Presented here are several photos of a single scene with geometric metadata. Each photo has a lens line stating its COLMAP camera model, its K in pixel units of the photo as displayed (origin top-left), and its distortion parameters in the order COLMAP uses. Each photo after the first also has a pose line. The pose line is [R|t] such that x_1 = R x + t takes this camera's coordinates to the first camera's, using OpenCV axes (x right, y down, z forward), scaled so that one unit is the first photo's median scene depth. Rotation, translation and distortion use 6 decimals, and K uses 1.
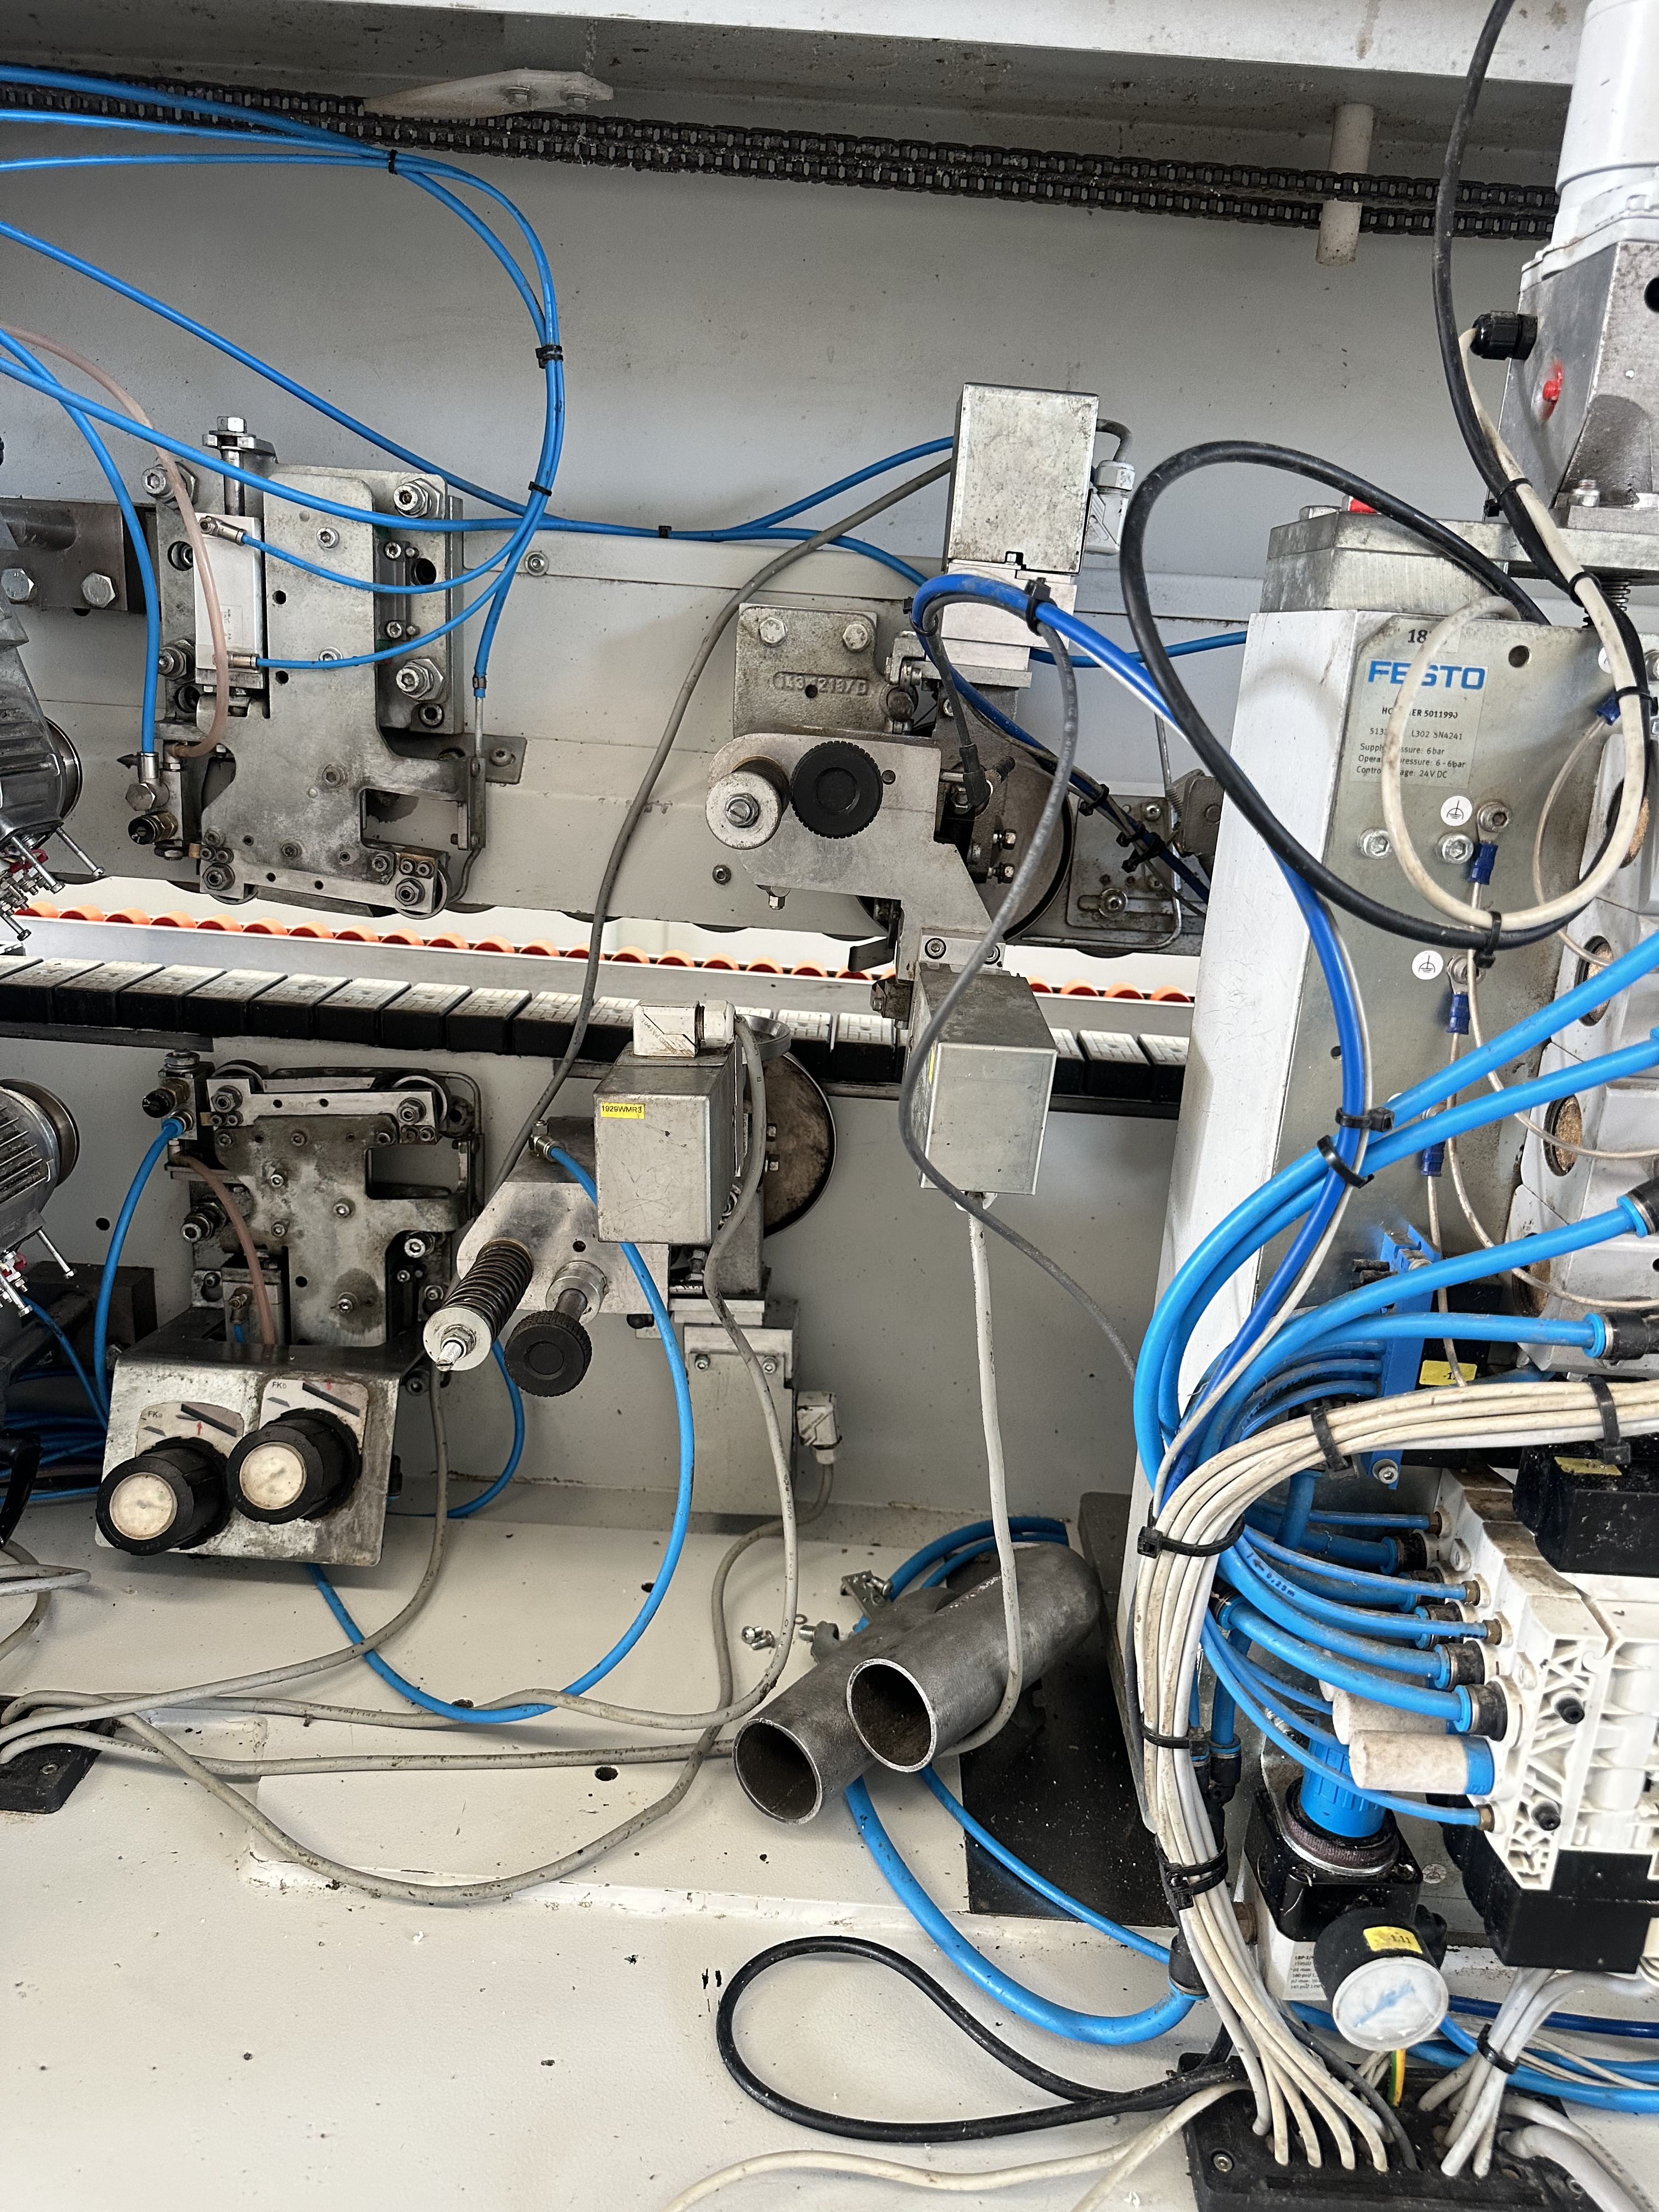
lens RADIAL K [[1569.9, 0, 849.4], [0, 1569.9, 1112.5], [0, 0, 1]] dist [0.016941, -0.042480]
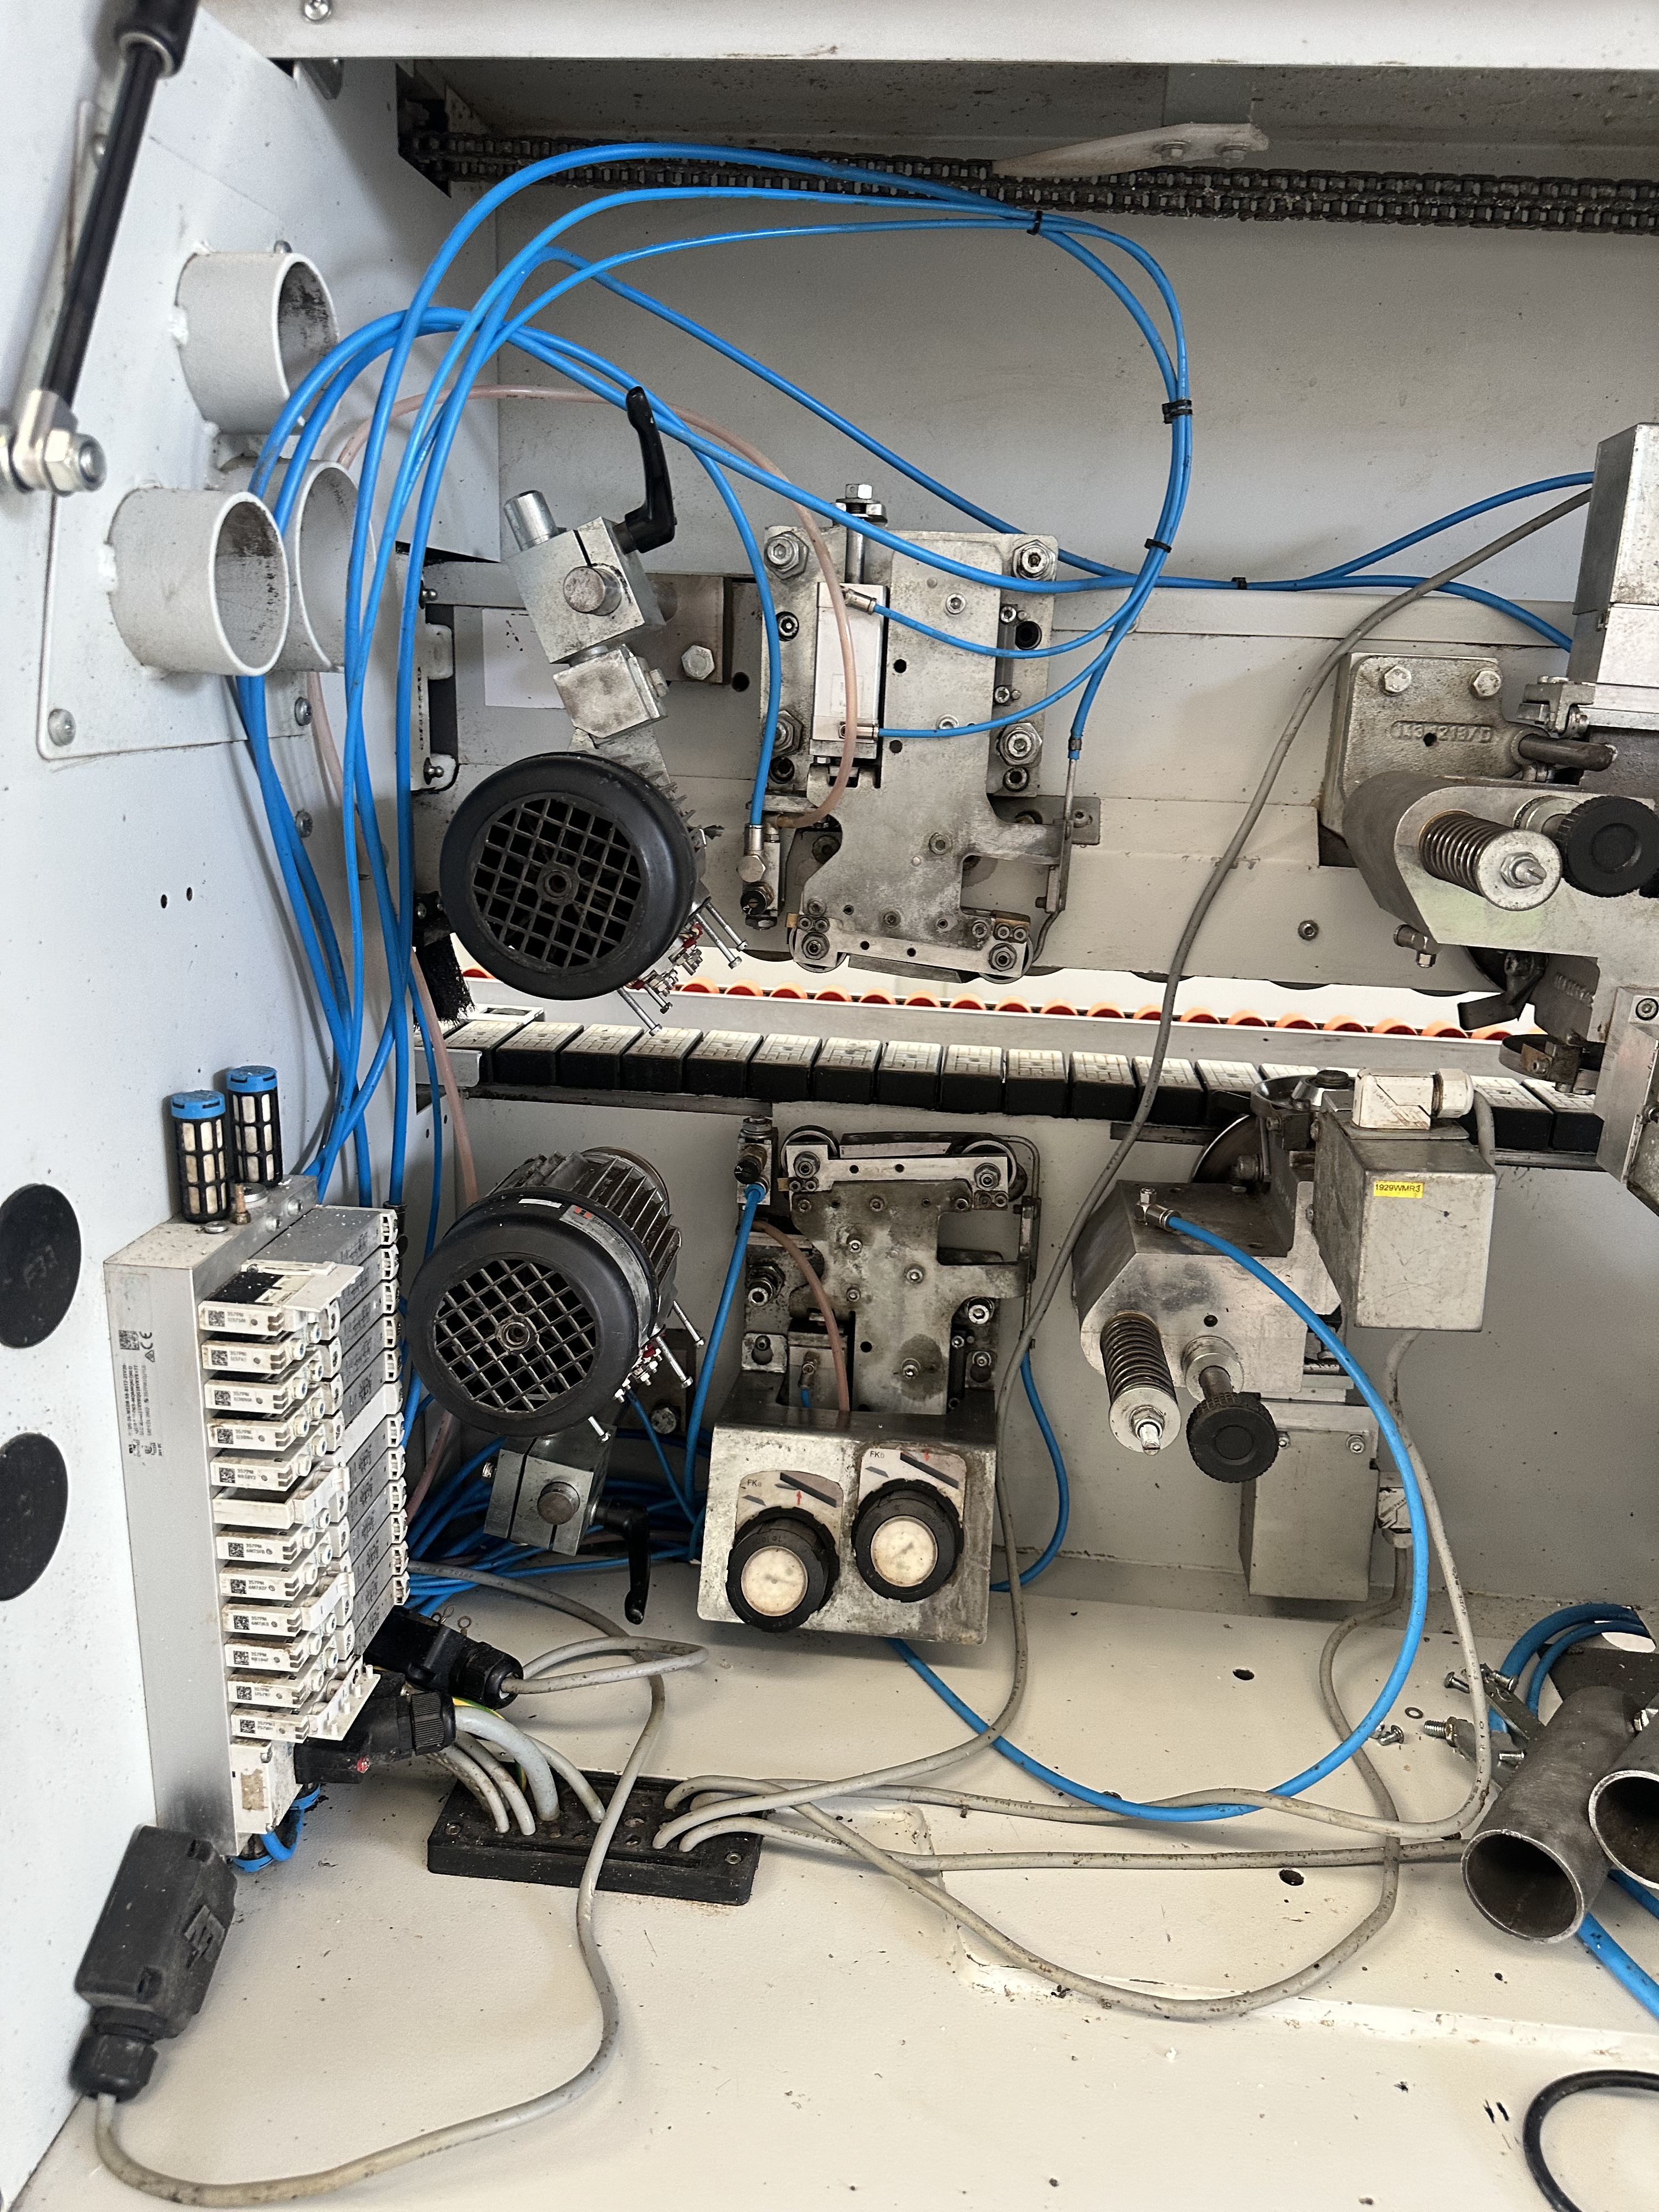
lens RADIAL K [[1569.9, 0, 891.1], [0, 1569.9, 1106.8], [0, 0, 1]] dist [0.016941, -0.042480]
pose [[0.996074, -0.007627, -0.088194, -0.297016], [0.005344, 0.999645, -0.026097, -0.022603], [0.088362, 0.025524, 0.995761, 0.016433]]
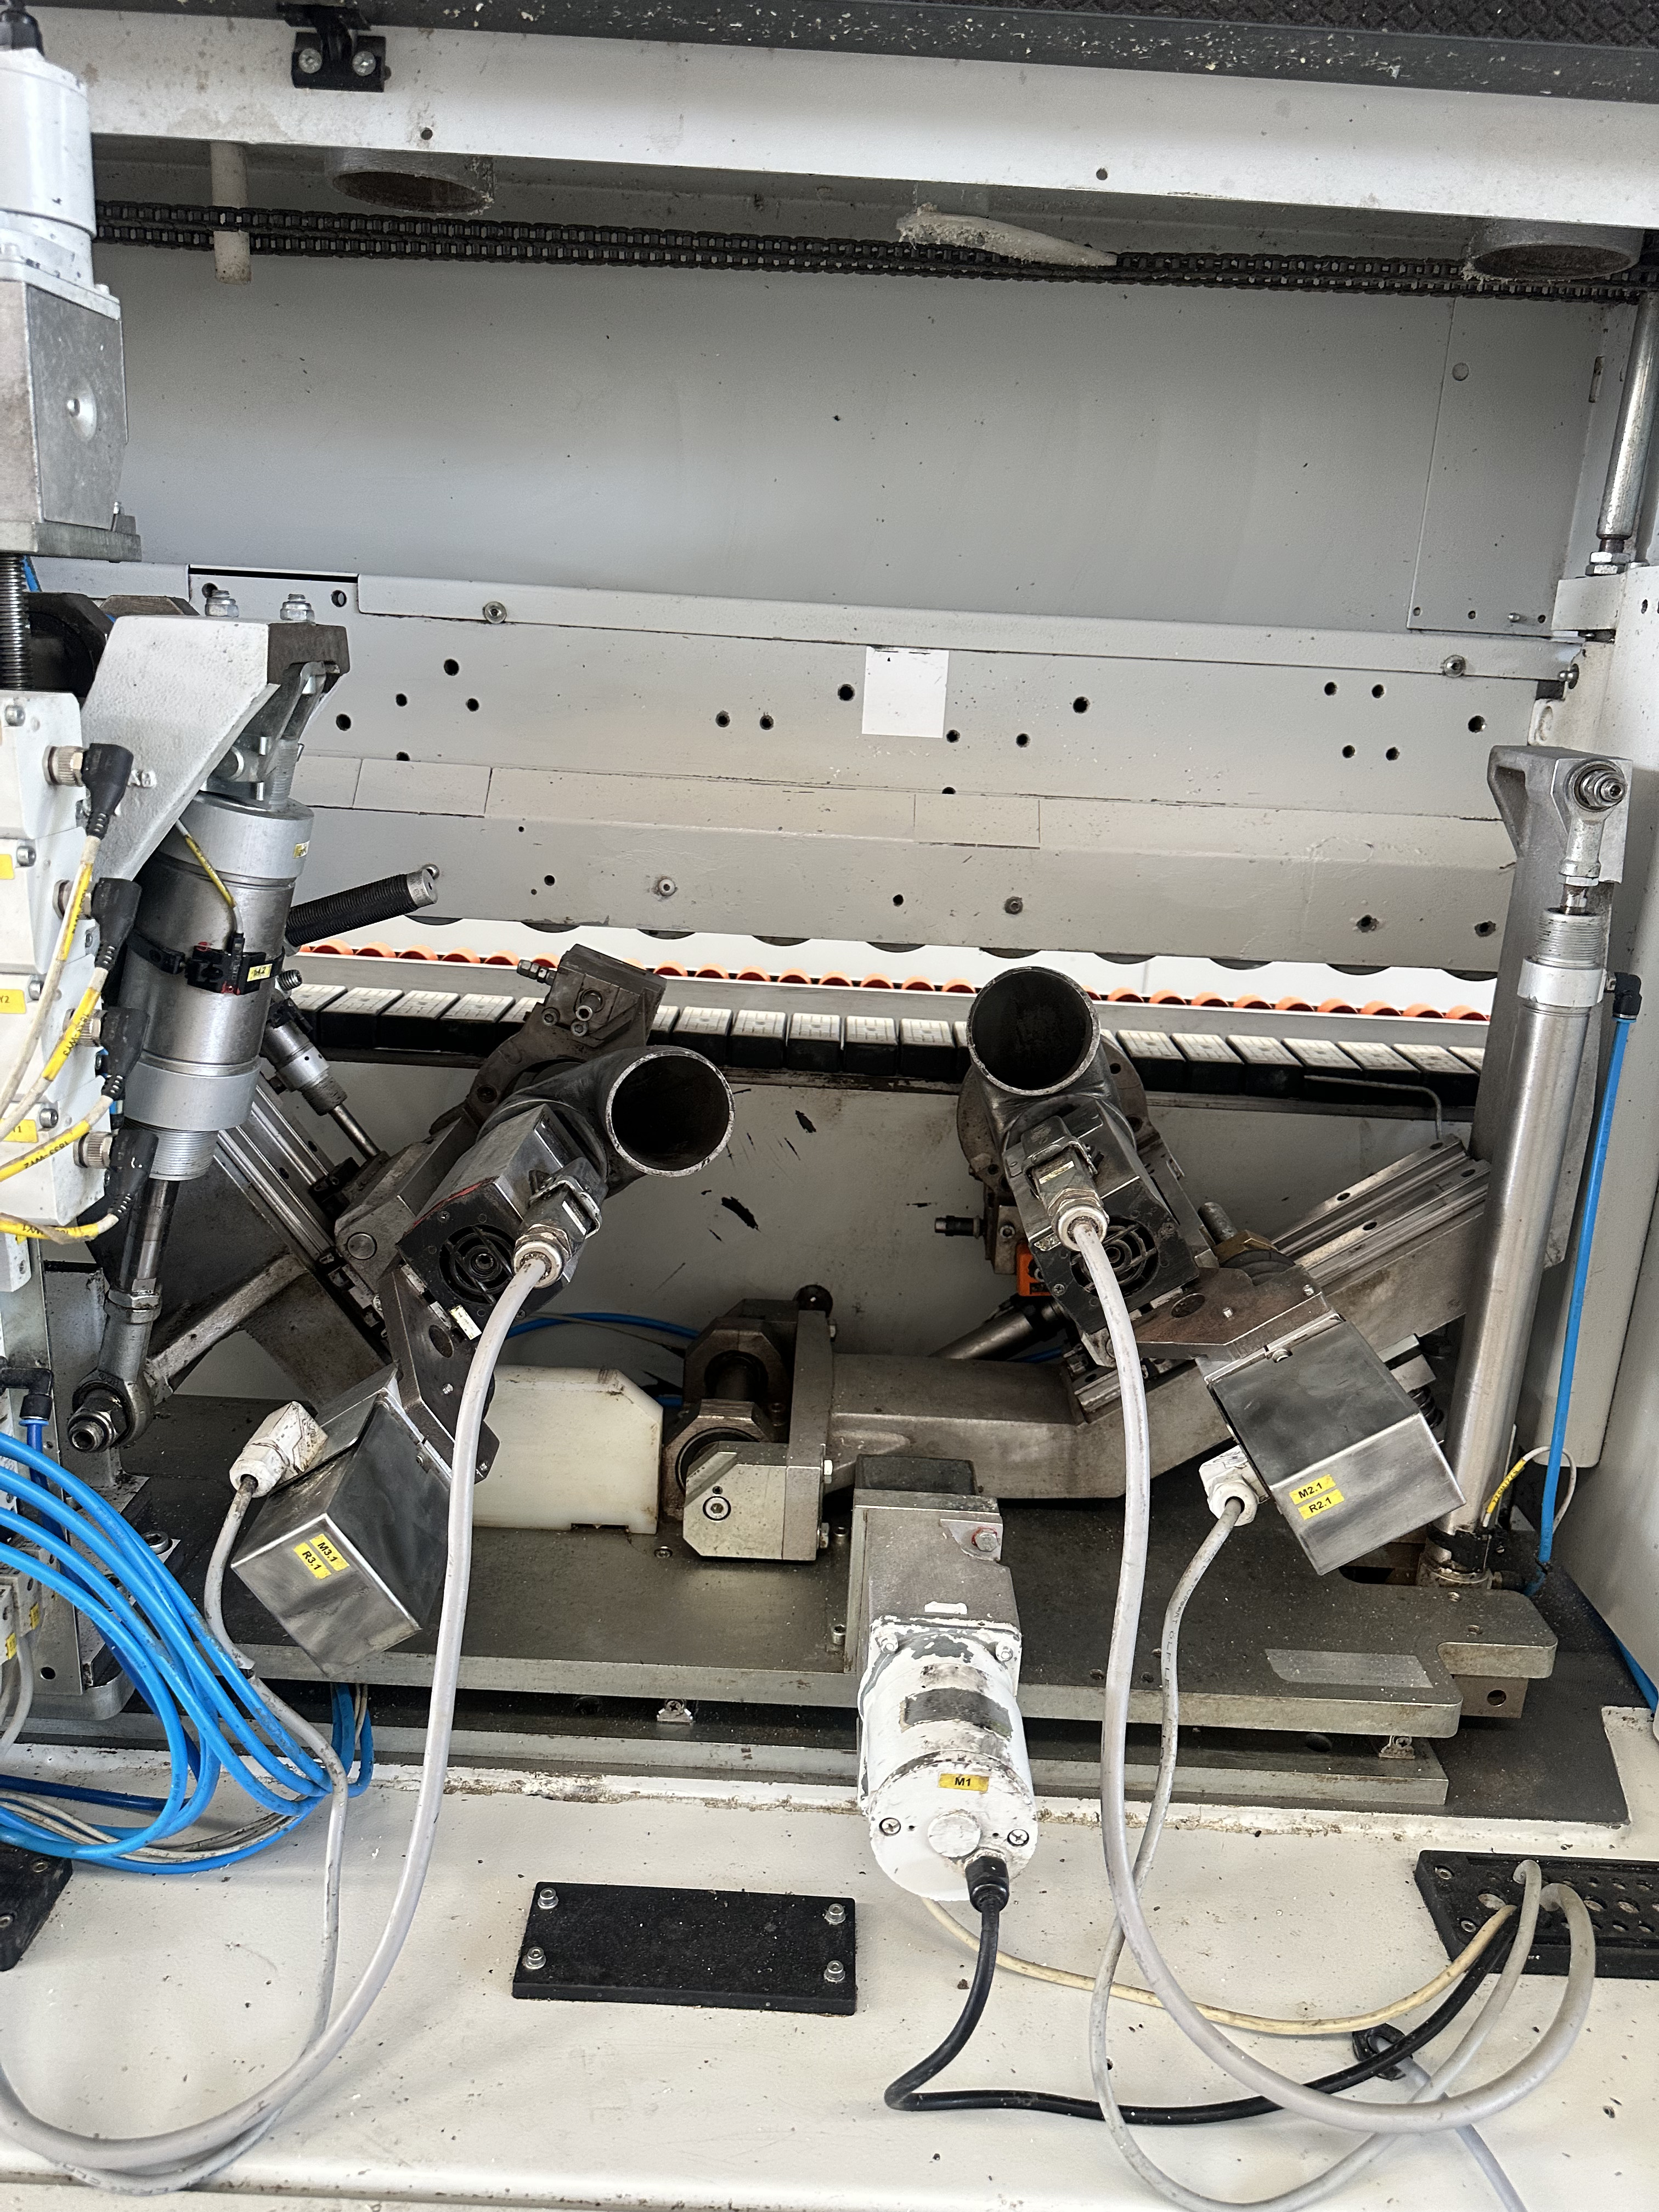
lens RADIAL K [[1569.9, 0, 850.2], [0, 1569.9, 1097.3], [0, 0, 1]] dist [0.016941, -0.042480]
pose [[0.999411, -0.016206, 0.030241, 0.803425], [0.016433, 0.999839, -0.007259, 0.066160], [-0.030118, 0.007752, 0.999516, -0.150275]]
